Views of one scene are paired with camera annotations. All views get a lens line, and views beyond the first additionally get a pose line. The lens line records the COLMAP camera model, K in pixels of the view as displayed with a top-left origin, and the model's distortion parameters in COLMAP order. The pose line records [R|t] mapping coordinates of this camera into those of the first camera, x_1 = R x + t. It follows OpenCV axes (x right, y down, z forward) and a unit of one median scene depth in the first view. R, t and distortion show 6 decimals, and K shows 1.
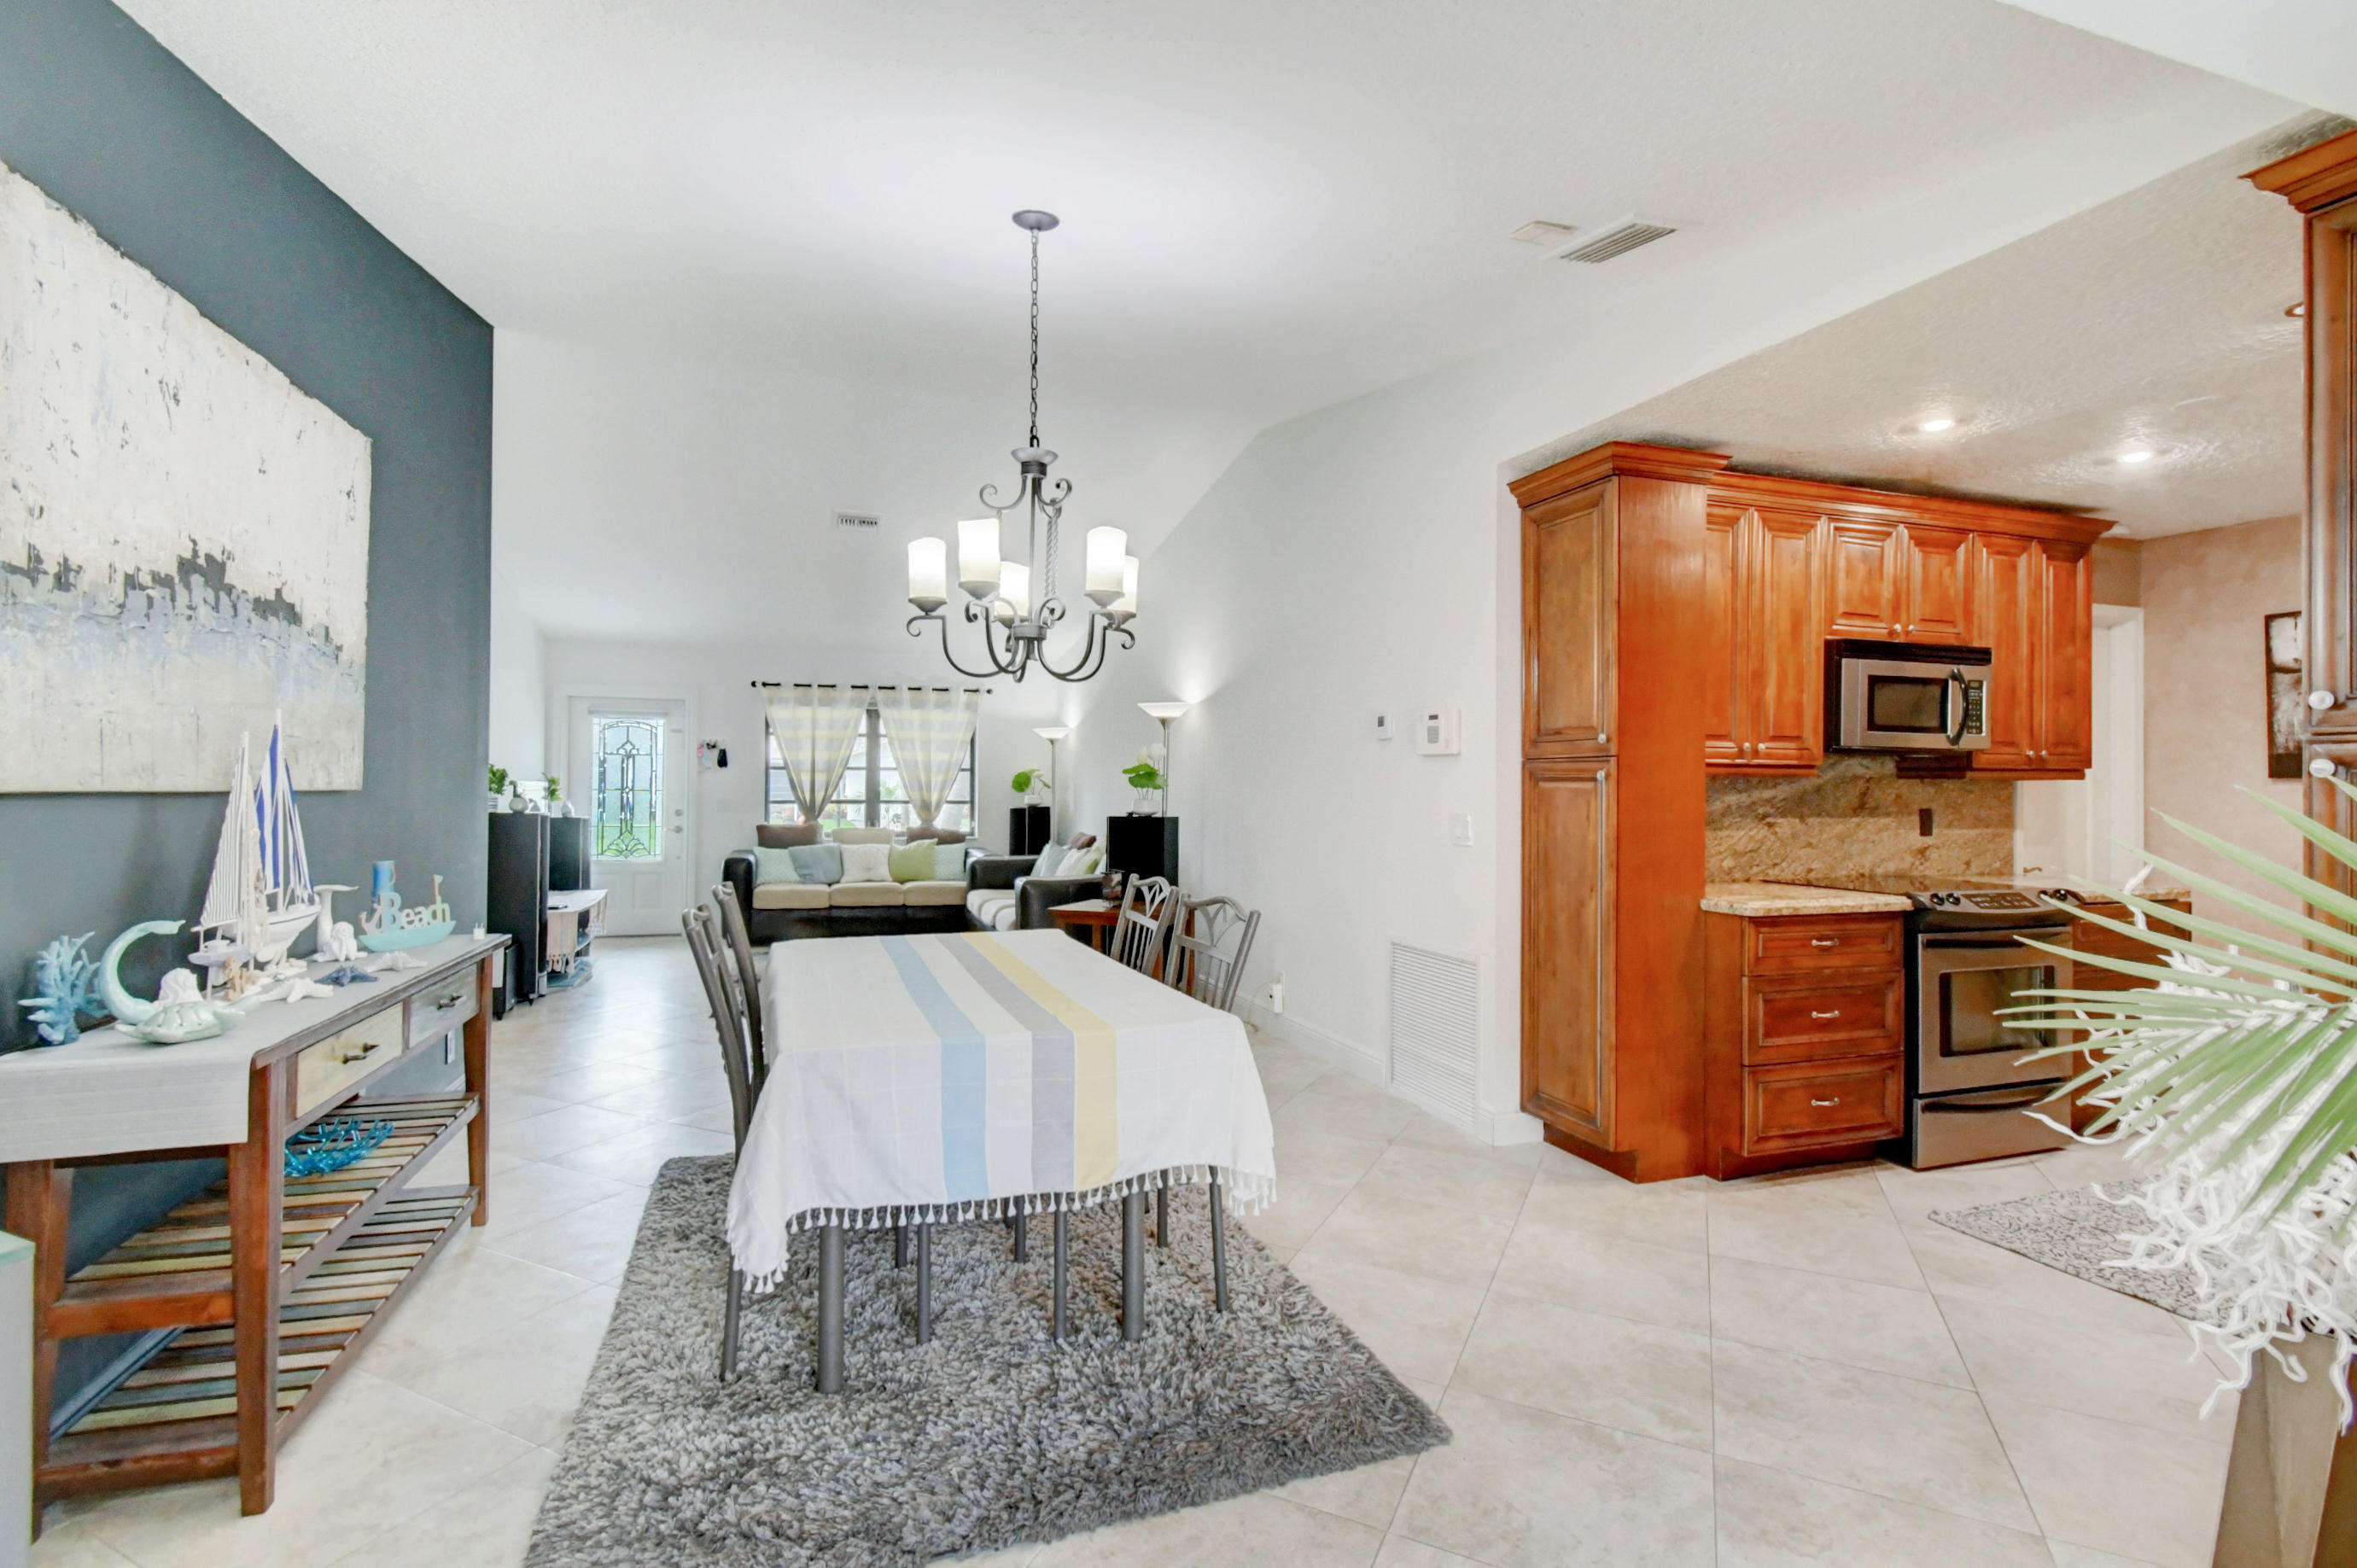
lens RADIAL K [[1077.1, 0, 1158.1], [0, 1077.1, 782.3], [0, 0, 1]] dist [-0.000653, 0.000030]
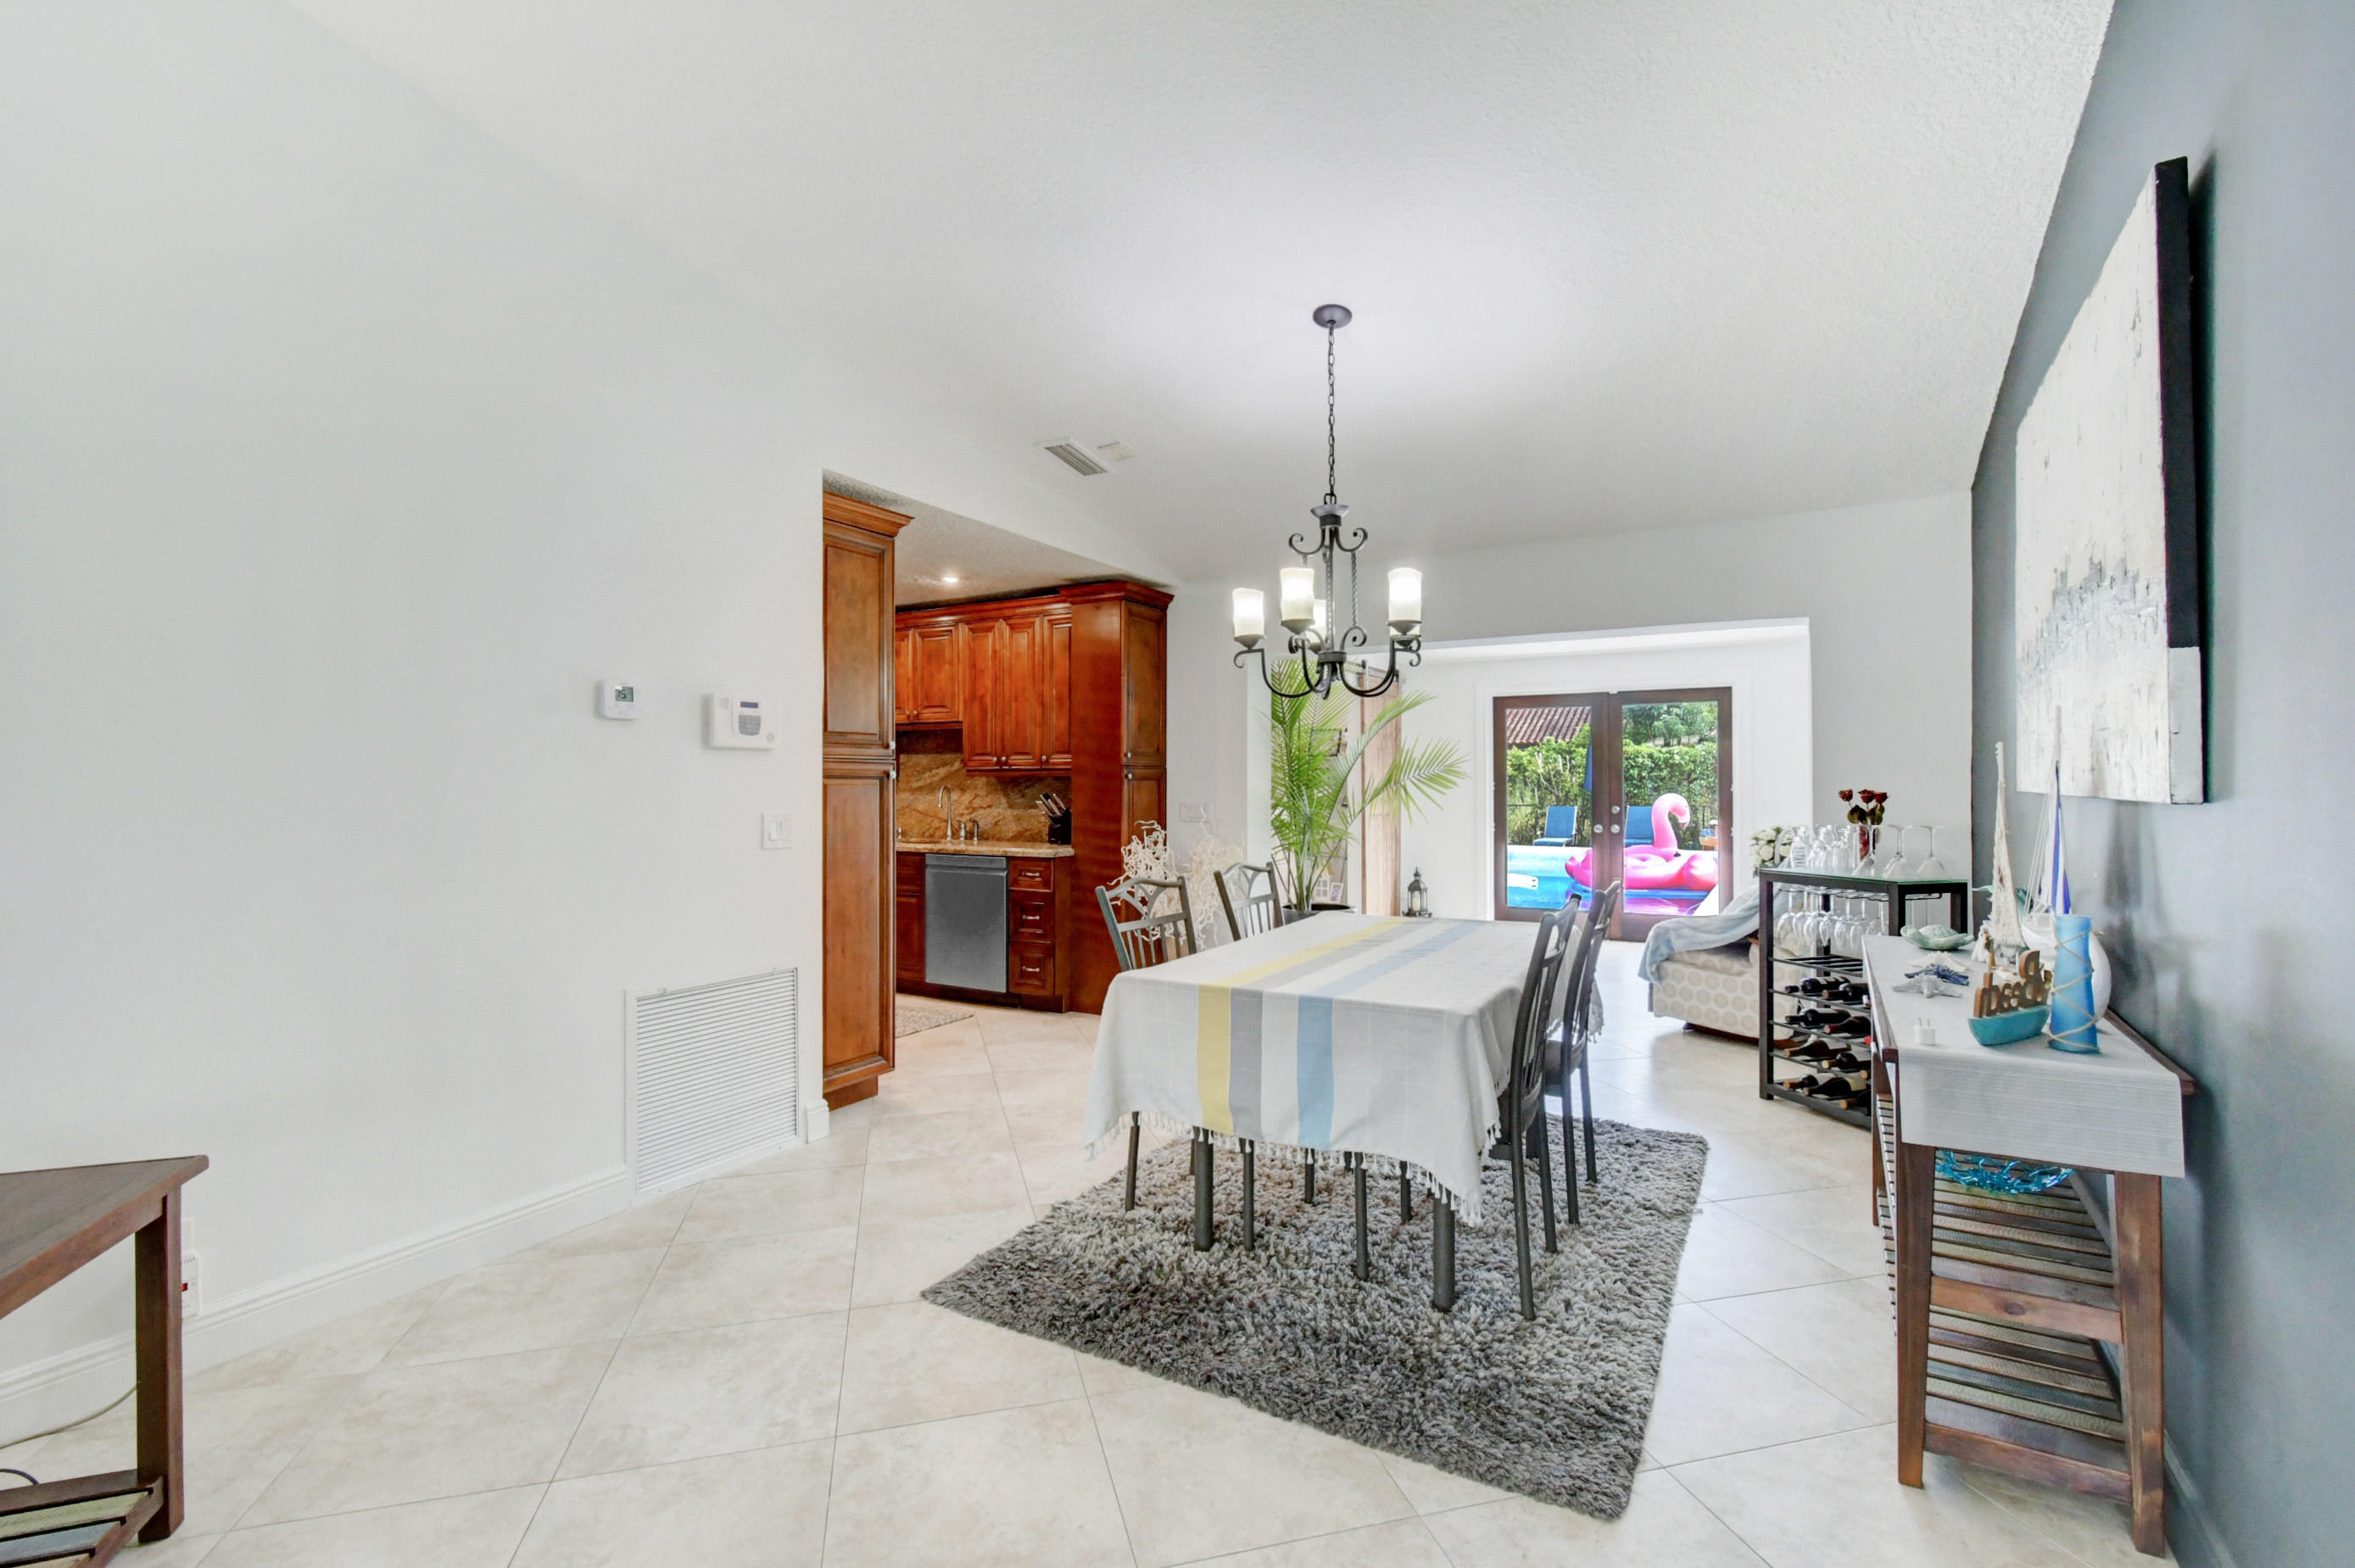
lens RADIAL K [[1040.1, 0, 1174.8], [0, 1040.1, 781.9], [0, 0, 1]] dist [0.001396, 0.000087]
pose [[-0.650401, -0.004430, 0.759578, -0.305301], [-0.003168, 0.999990, 0.003119, -0.001241], [-0.759585, -0.000378, -0.650408, 0.649895]]
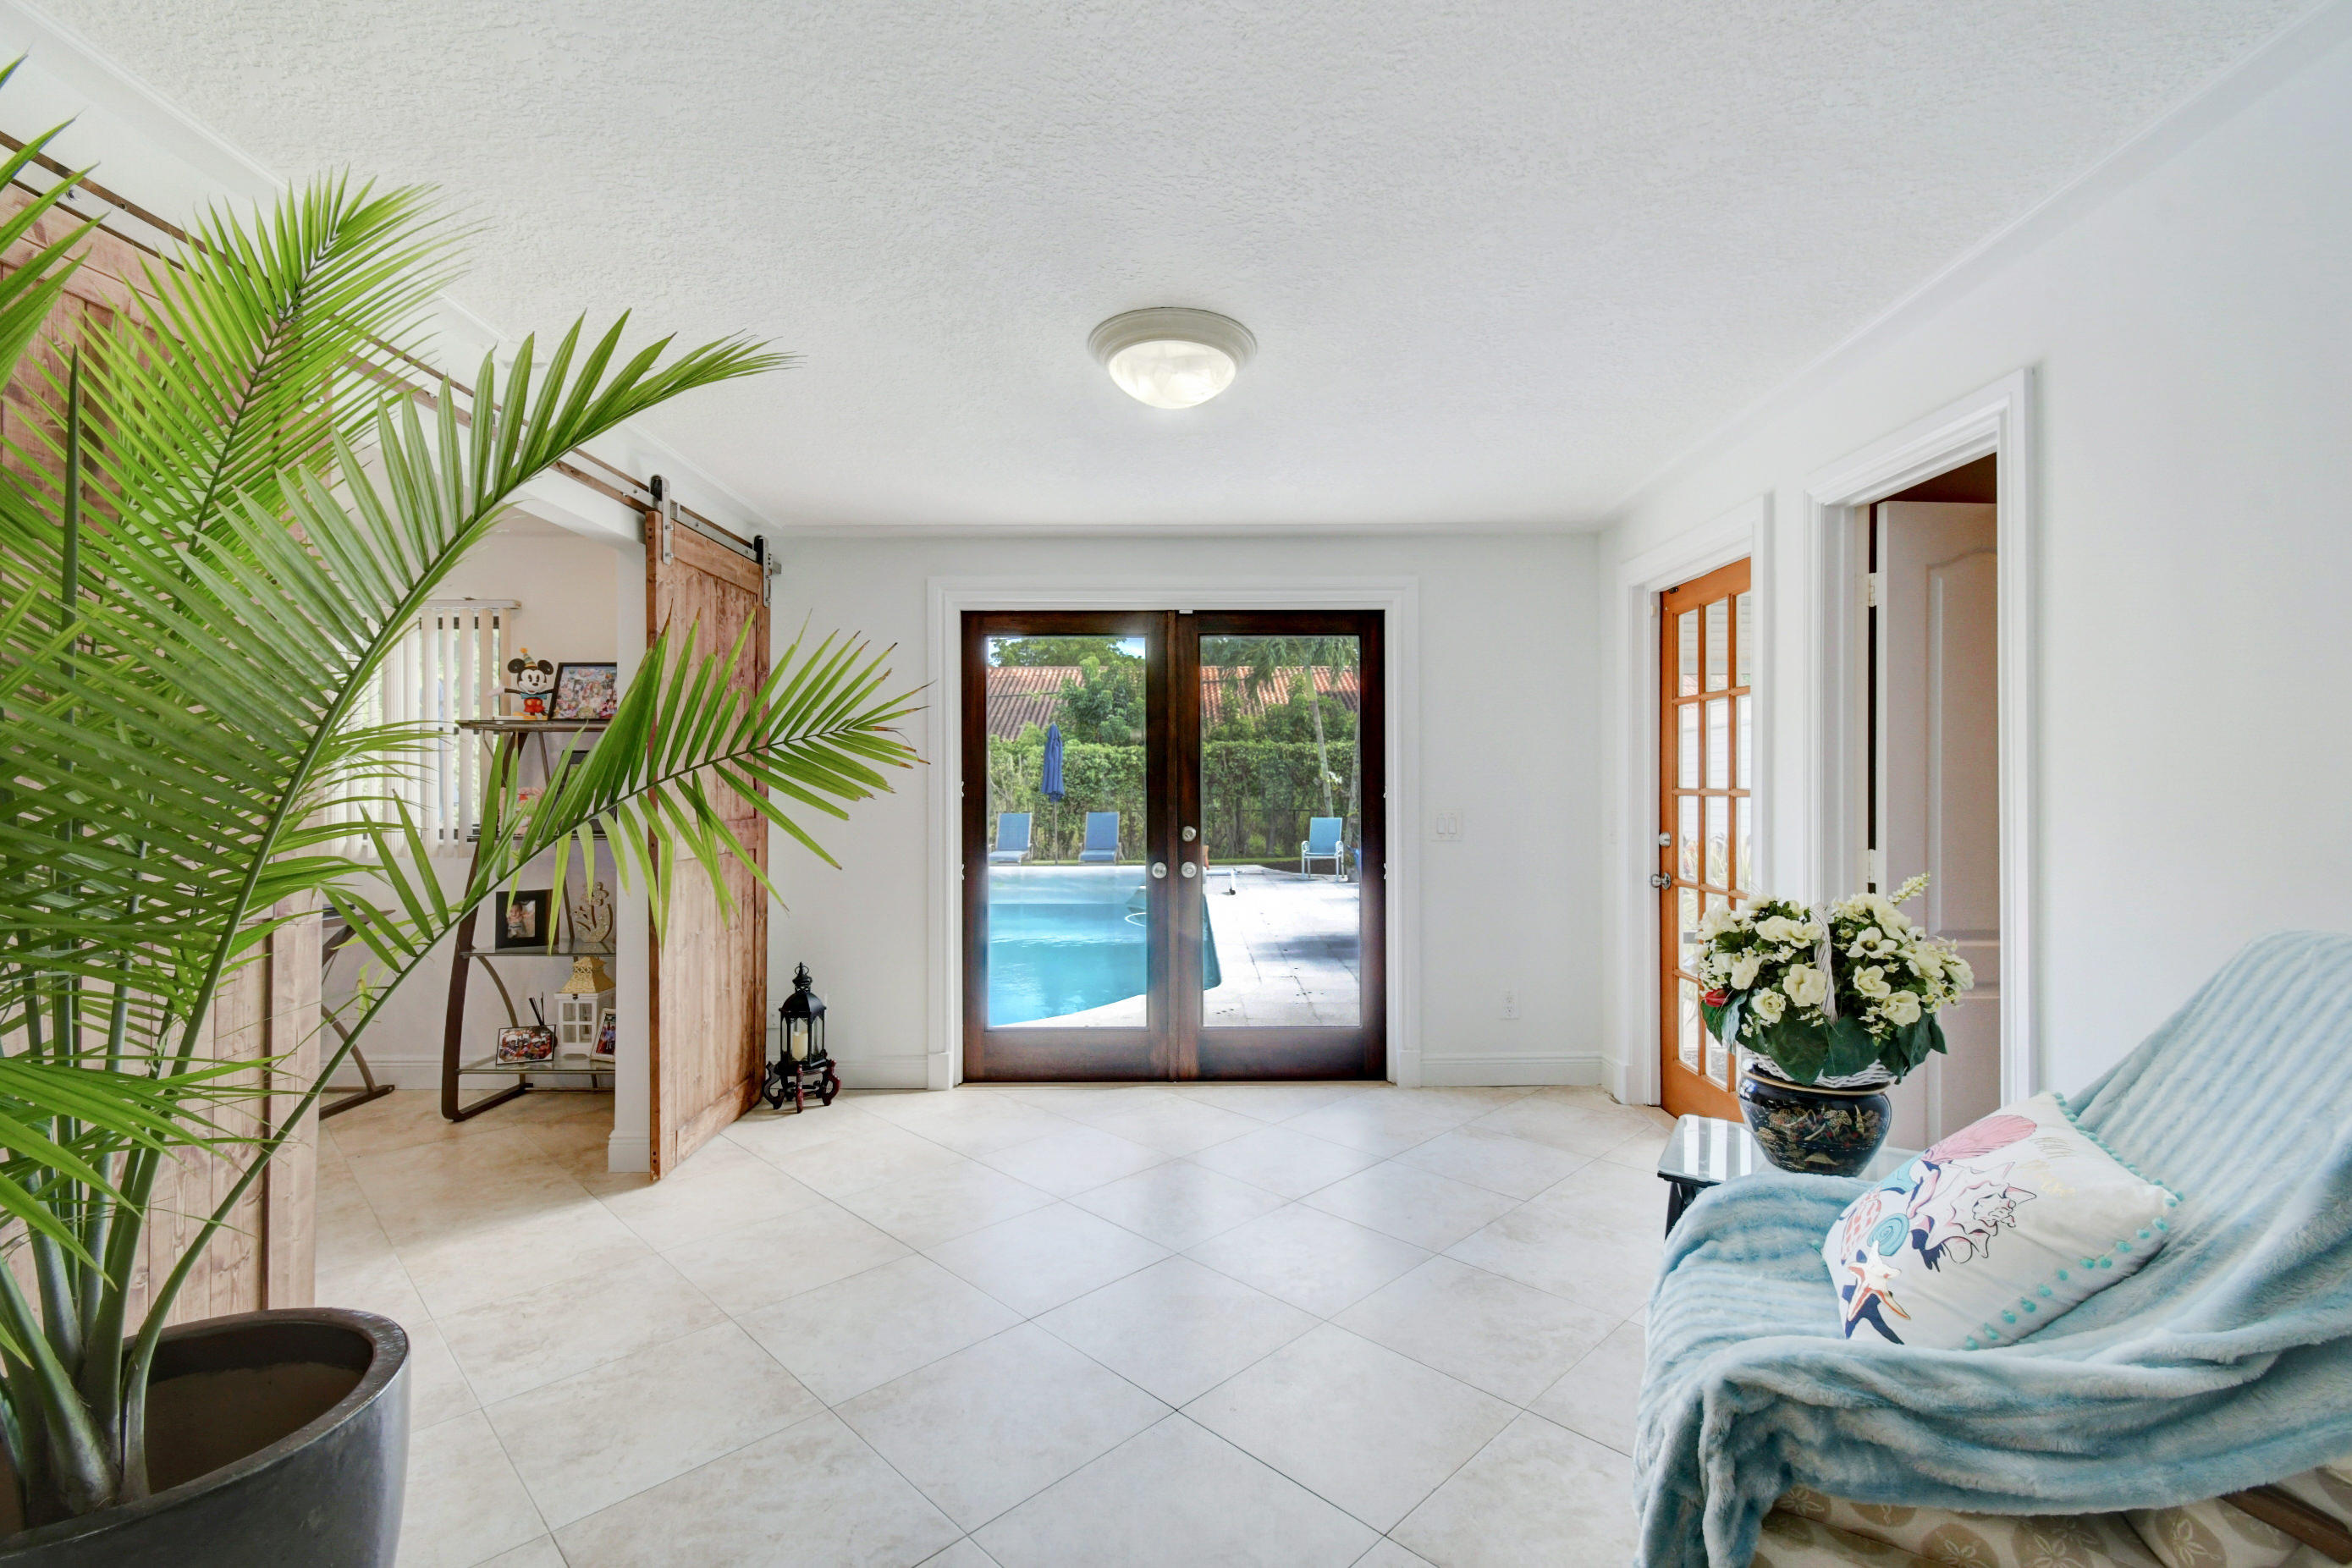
lens RADIAL K [[1038.7, 0, 1173.3], [0, 1038.7, 781.9], [0, 0, 1]] dist [0.001396, 0.000087]
pose [[-0.944447, -0.004598, 0.328632, 0.020326], [-0.005801, 0.999980, -0.002680, 0.002437], [-0.328613, -0.004438, -0.944454, 0.167255]]
